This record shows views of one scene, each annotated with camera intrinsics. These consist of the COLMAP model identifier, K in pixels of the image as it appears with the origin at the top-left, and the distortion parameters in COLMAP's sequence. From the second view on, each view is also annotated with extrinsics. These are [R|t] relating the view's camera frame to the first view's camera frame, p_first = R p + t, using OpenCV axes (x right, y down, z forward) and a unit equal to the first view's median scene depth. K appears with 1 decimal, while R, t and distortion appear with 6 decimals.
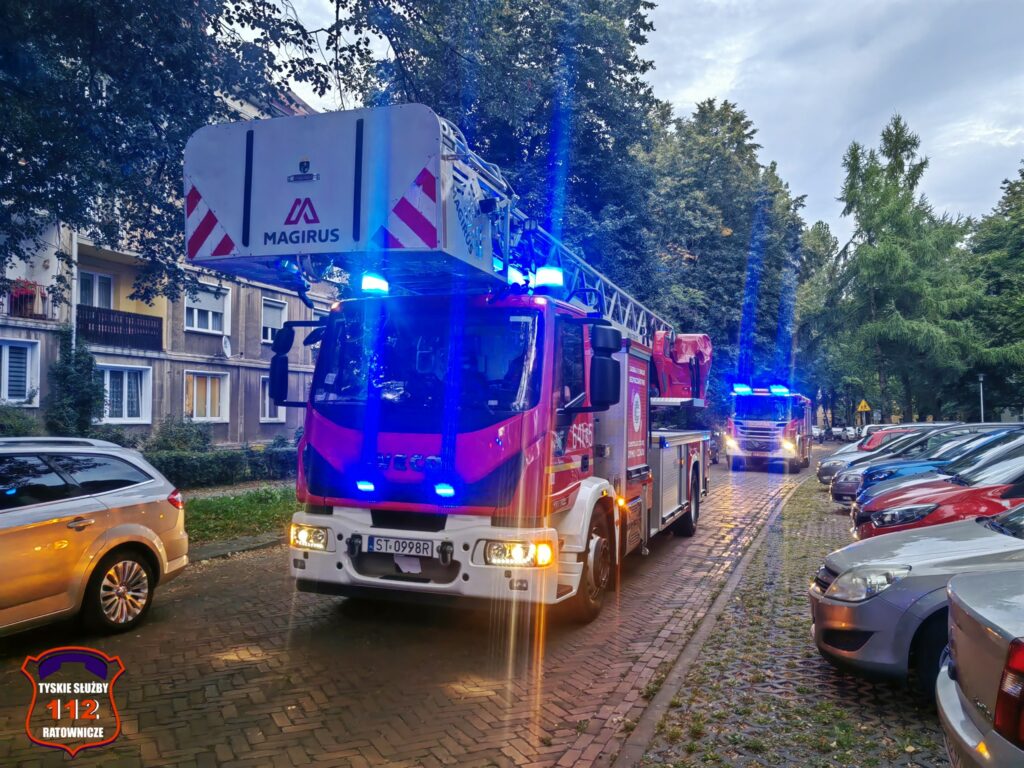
lens RADIAL K [[816.3, 0, 512.0], [0, 816.3, 384.0], [0, 0, 1]] dist [0.005752, 0.000757]
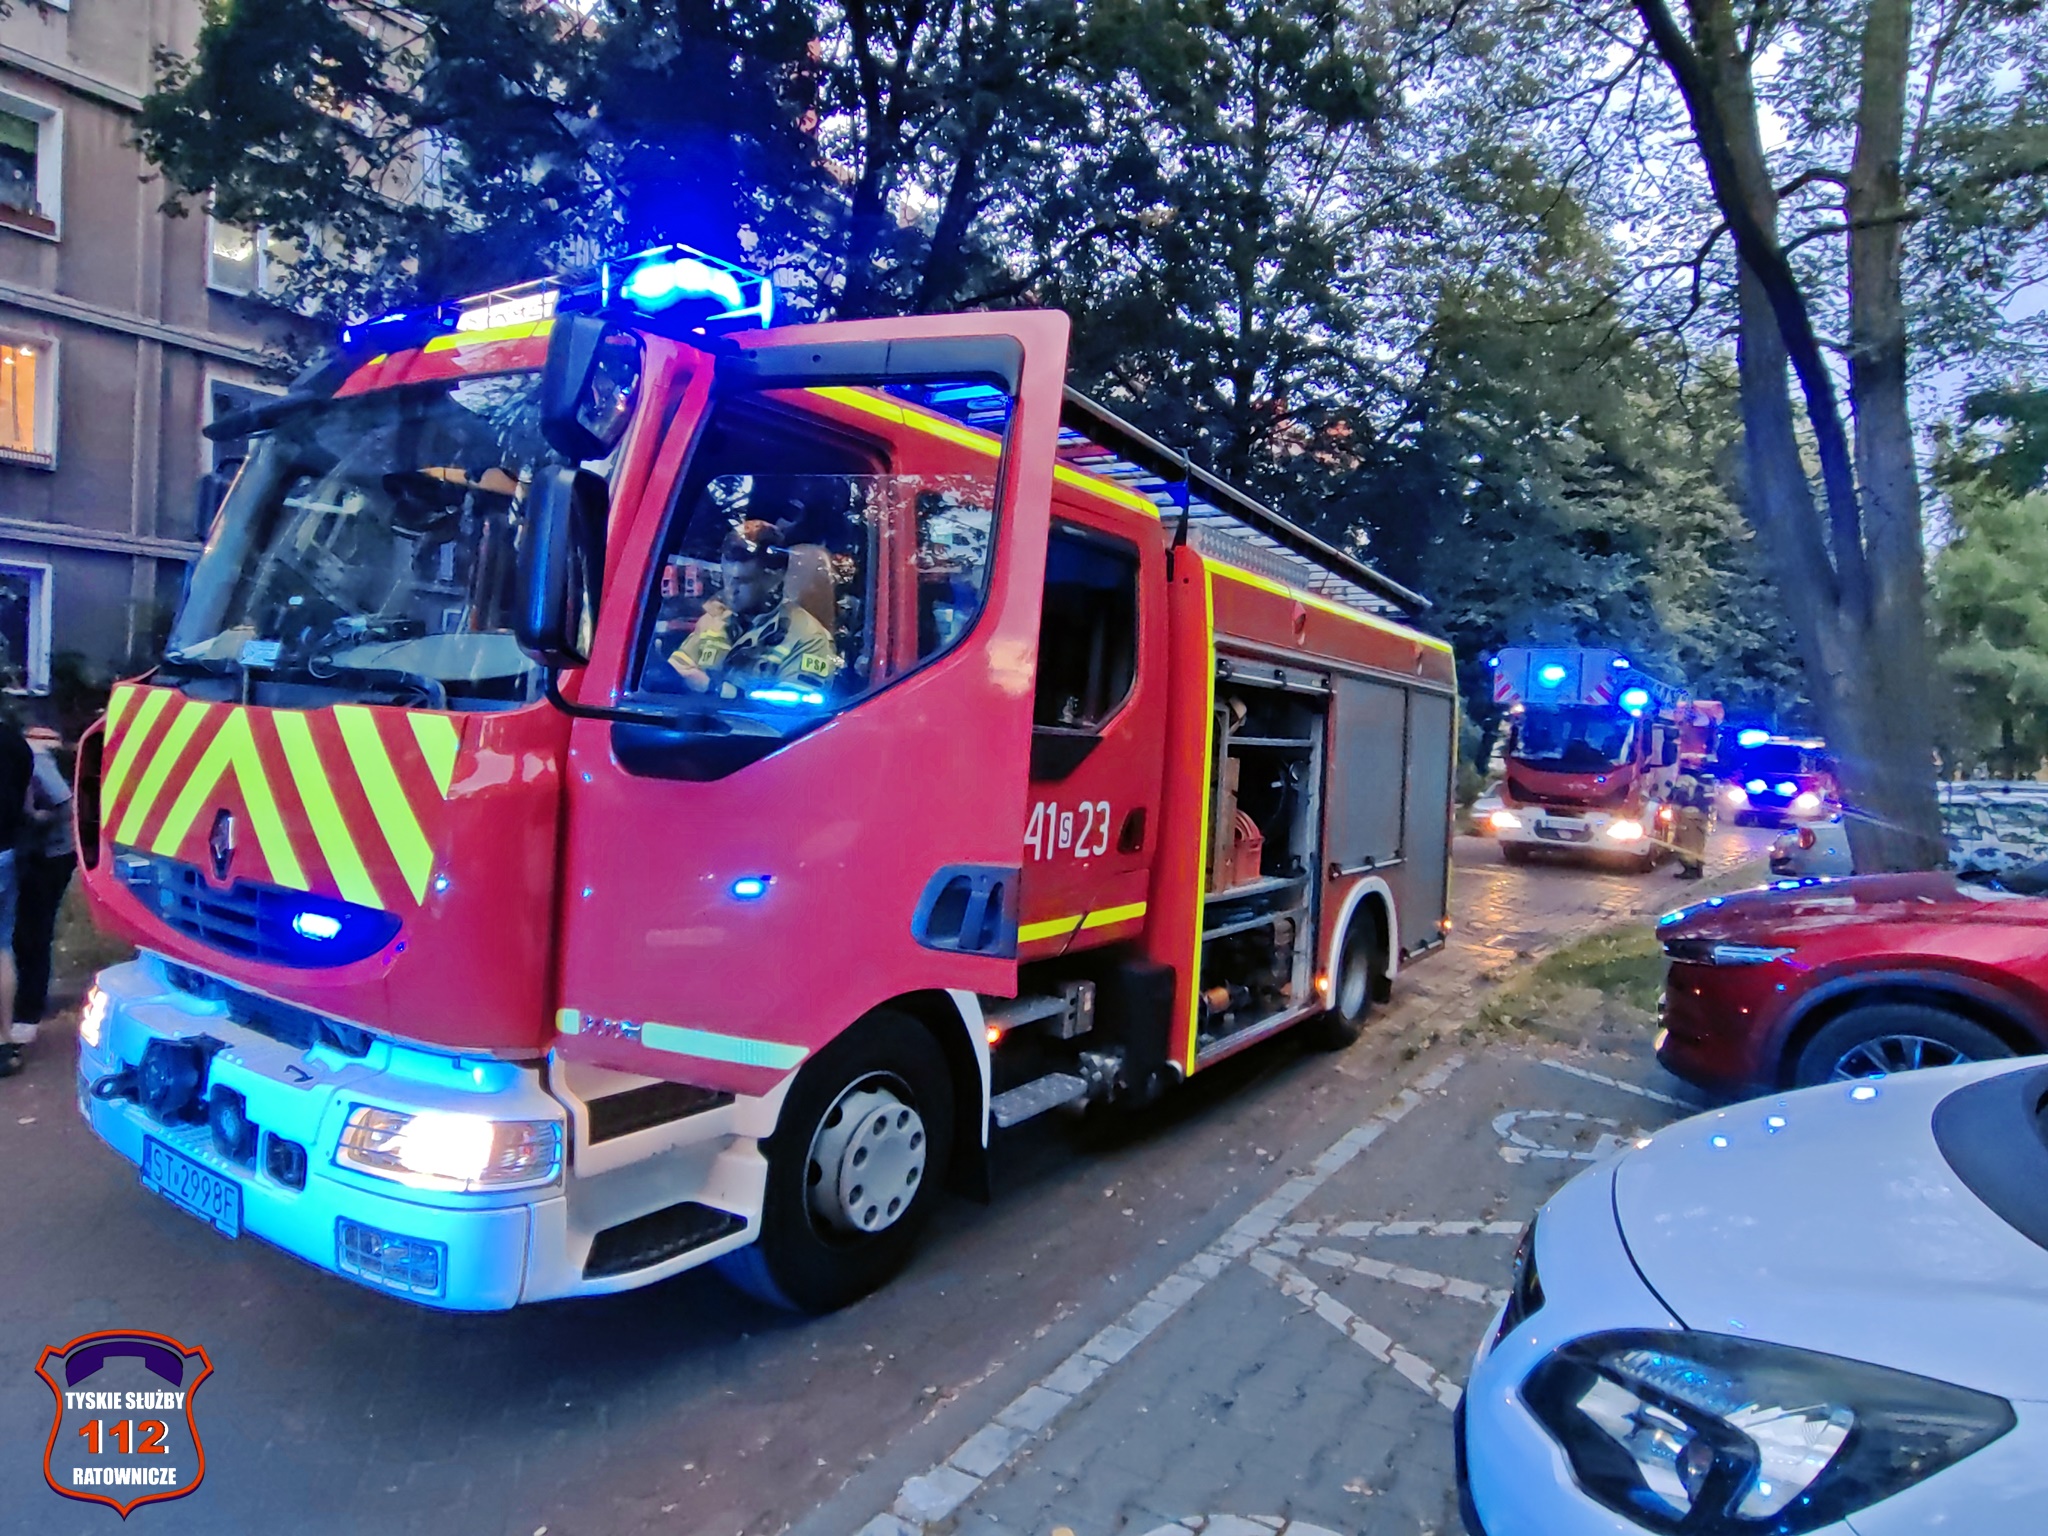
lens RADIAL K [[1215.2, 0, 1024.0], [0, 1215.2, 768.0], [0, 0, 1]] dist [-0.003649, -0.000832]
pose [[0.962306, 0.036144, -0.269557, -0.293156], [-0.021157, 0.998075, 0.058299, -0.048827], [0.271145, -0.050398, 0.961218, -1.118585]]
